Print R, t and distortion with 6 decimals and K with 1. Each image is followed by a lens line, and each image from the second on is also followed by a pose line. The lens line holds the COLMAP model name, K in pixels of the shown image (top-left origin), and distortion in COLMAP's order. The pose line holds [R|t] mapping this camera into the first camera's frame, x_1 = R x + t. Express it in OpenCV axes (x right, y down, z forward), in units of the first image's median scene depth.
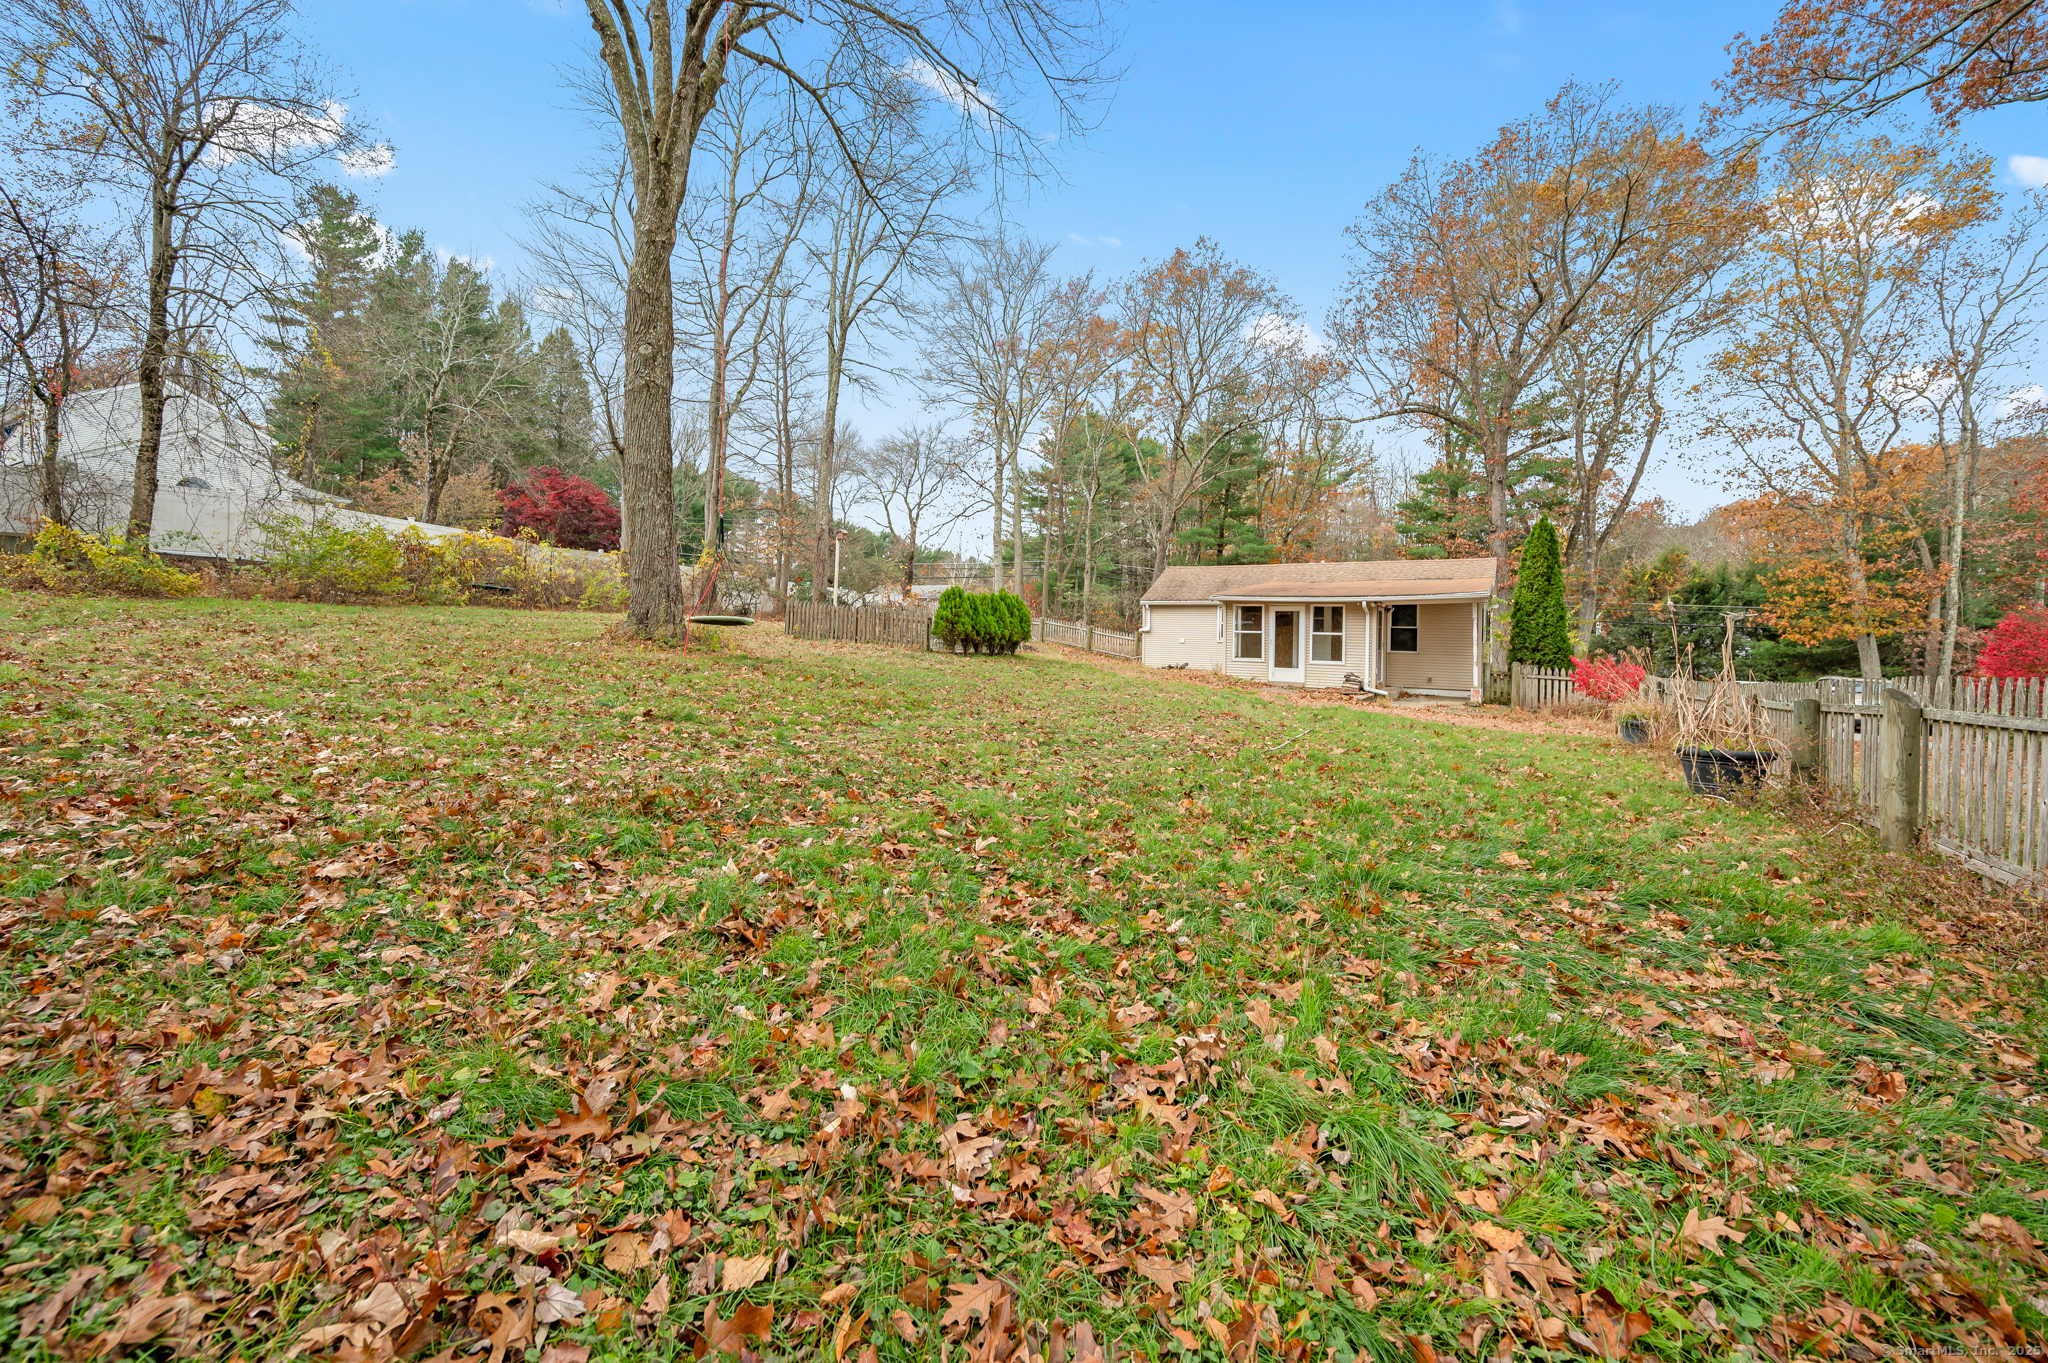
lens RADIAL K [[831.4, 0, 1018.8], [0, 831.4, 672.1], [0, 0, 1]] dist [-0.001933, 0.005972]
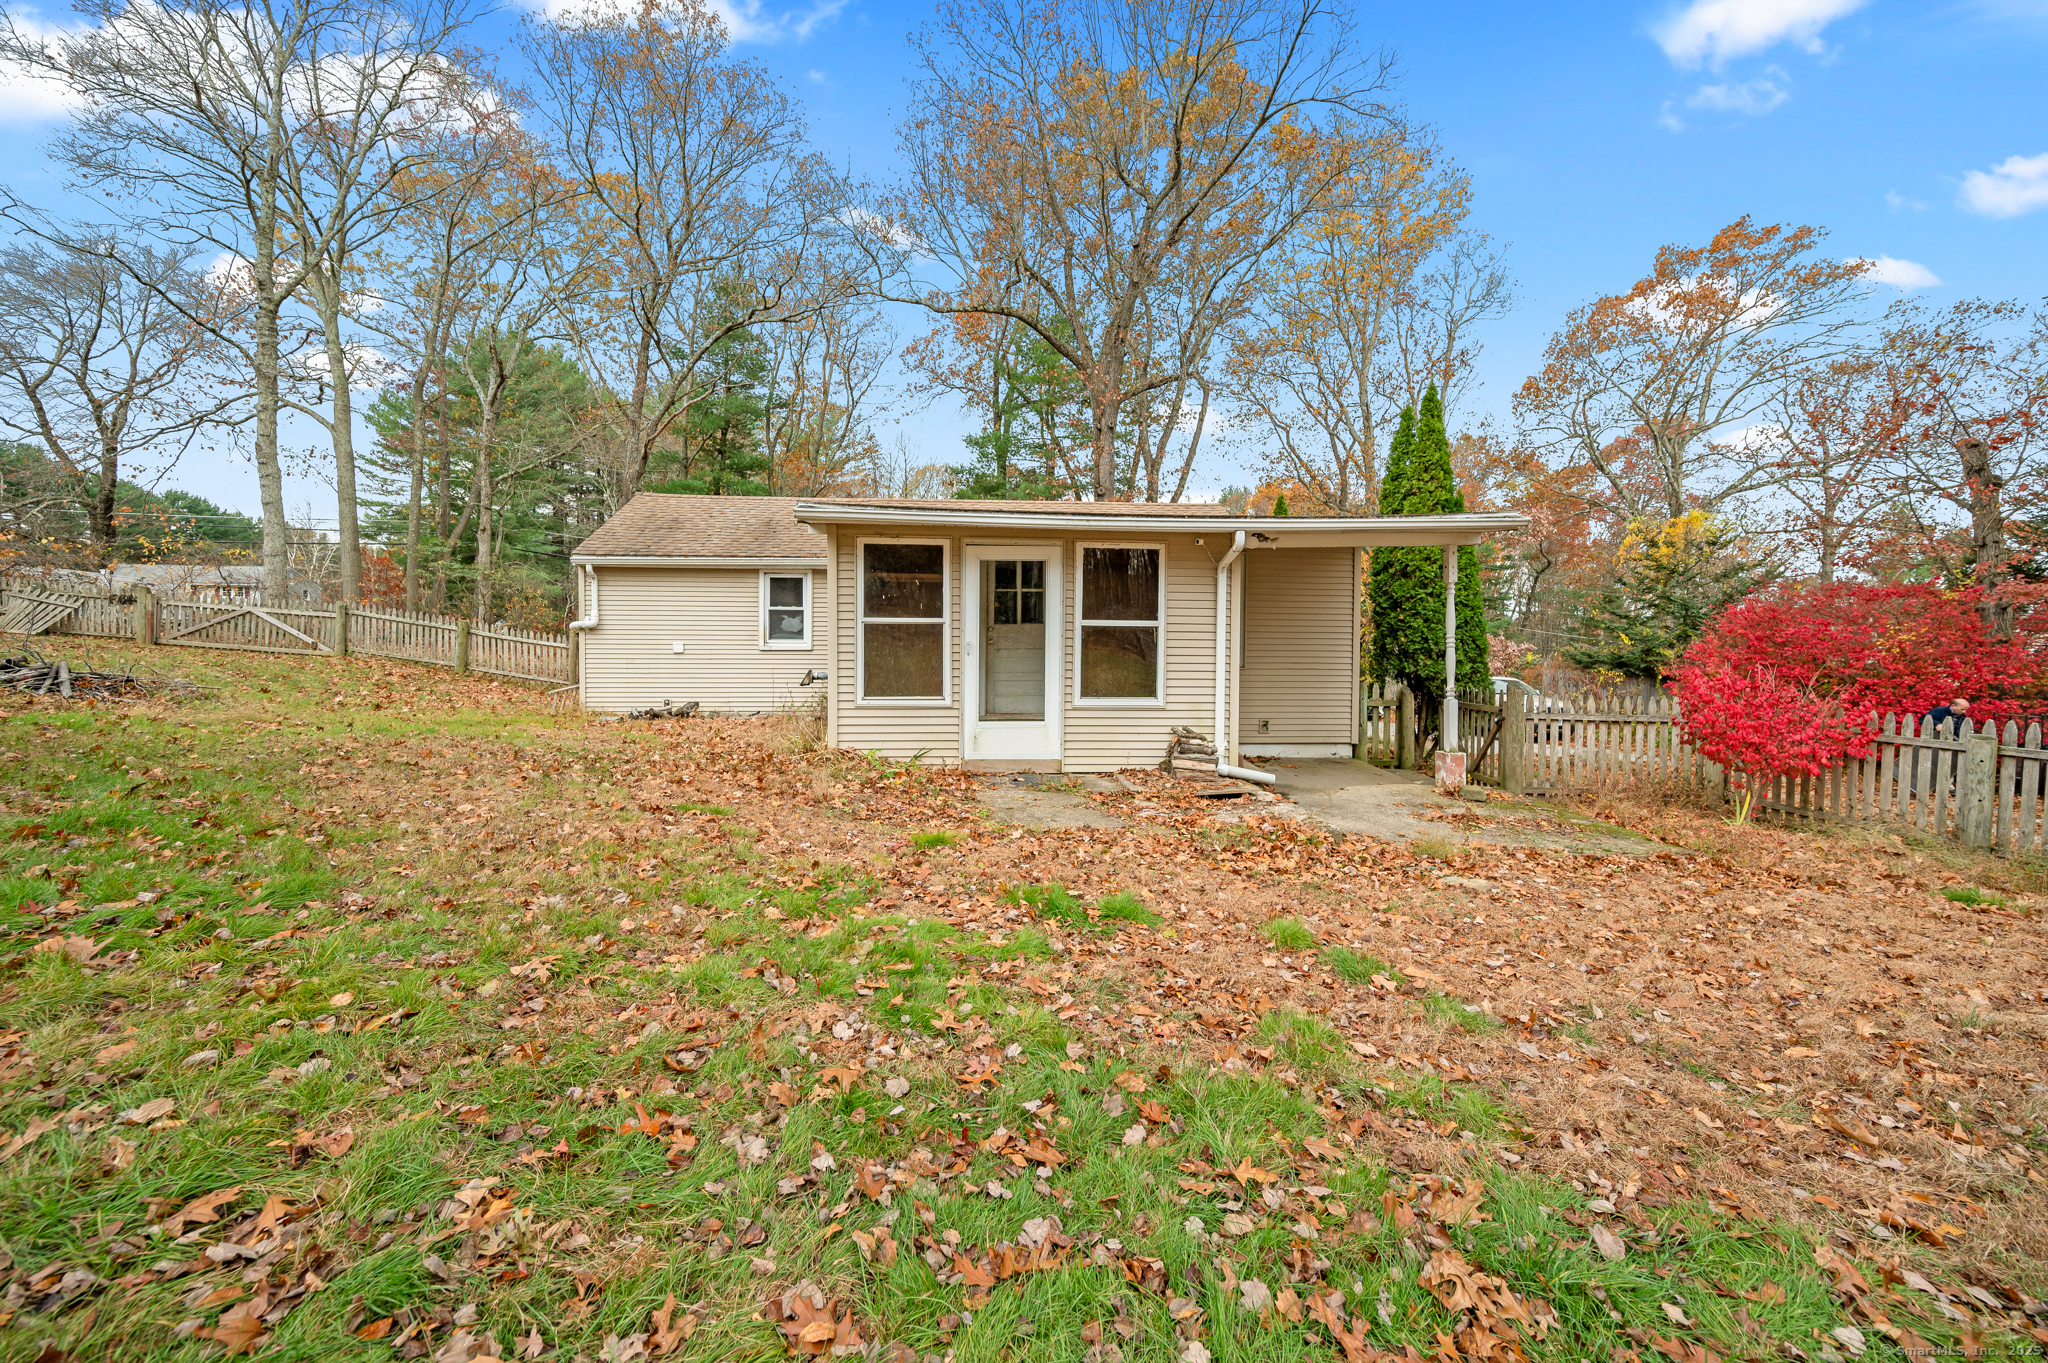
lens RADIAL K [[831.4, 0, 1018.8], [0, 831.4, 672.1], [0, 0, 1]] dist [-0.001933, 0.005972]
pose [[0.824364, -0.021769, 0.565641, 0.124638], [0.029285, 0.999562, -0.004211, -0.023715], [-0.565302, 0.020036, 0.824641, 0.698122]]
